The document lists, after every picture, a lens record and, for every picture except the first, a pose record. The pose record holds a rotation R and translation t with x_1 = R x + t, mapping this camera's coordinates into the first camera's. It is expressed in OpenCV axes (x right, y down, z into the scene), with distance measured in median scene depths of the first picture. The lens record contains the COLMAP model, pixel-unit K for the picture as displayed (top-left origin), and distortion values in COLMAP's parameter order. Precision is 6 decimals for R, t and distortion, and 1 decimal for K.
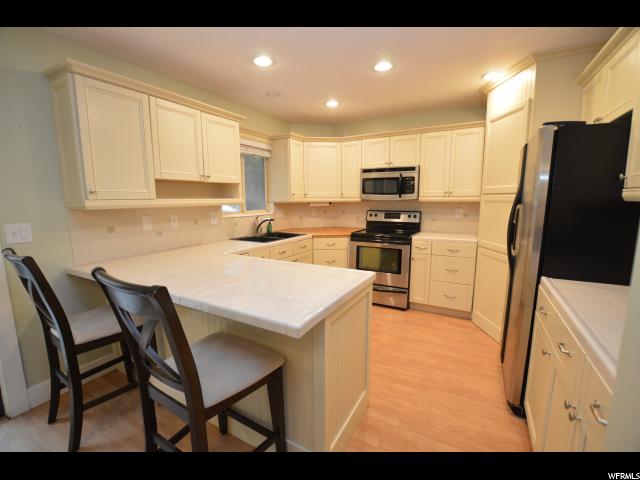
lens RADIAL K [[287.5, 0, 321.3], [0, 287.5, 241.3], [0, 0, 1]] dist [-0.022486, 0.000341]
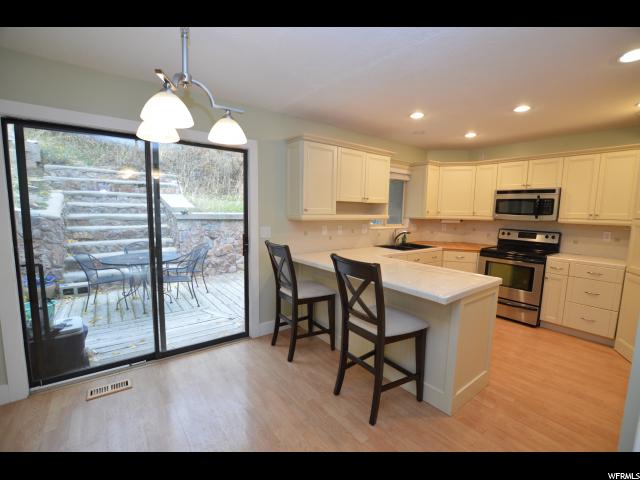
lens RADIAL K [[287.5, 0, 321.3], [0, 287.5, 241.3], [0, 0, 1]] dist [-0.022486, 0.000341]
pose [[0.917385, 0.067541, -0.392229, -0.031978], [-0.083299, 0.996253, -0.023274, 0.019754], [0.389187, 0.054024, 0.919573, -0.250419]]
